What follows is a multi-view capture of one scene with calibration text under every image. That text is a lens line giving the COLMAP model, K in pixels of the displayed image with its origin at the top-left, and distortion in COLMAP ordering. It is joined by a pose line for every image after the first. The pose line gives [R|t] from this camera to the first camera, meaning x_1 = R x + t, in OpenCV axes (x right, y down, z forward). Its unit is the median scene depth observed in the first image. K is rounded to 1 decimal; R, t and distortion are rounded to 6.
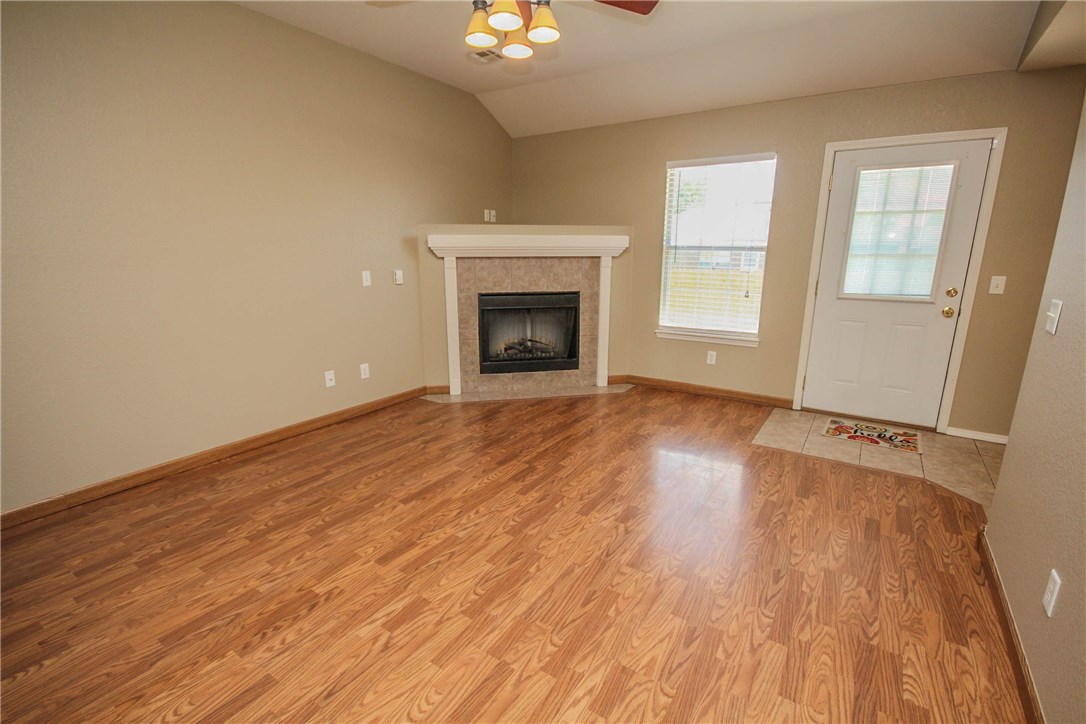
lens RADIAL K [[505.1, 0, 543.4], [0, 505.1, 371.1], [0, 0, 1]] dist [0.000058, -0.000445]
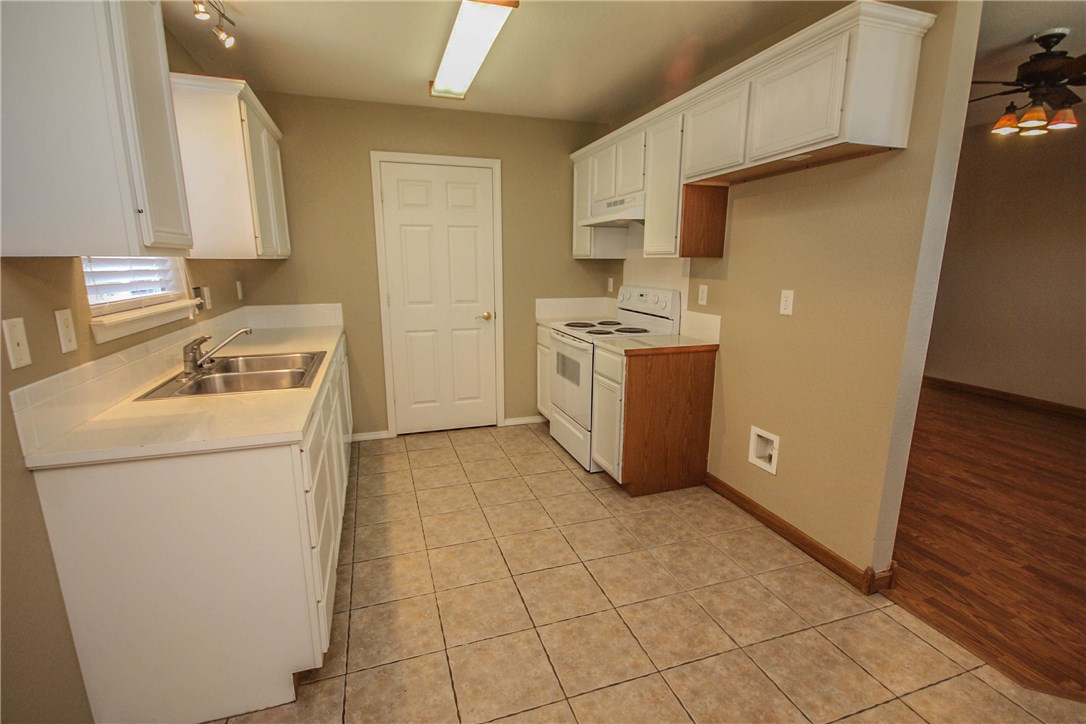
lens RADIAL K [[505.1, 0, 543.4], [0, 505.1, 371.1], [0, 0, 1]] dist [0.000058, -0.000445]
pose [[-0.623280, 0.158618, -0.765743, 1.166166], [-0.193976, 0.917249, 0.347889, -0.132146], [0.757559, 0.365369, -0.540935, 0.534629]]
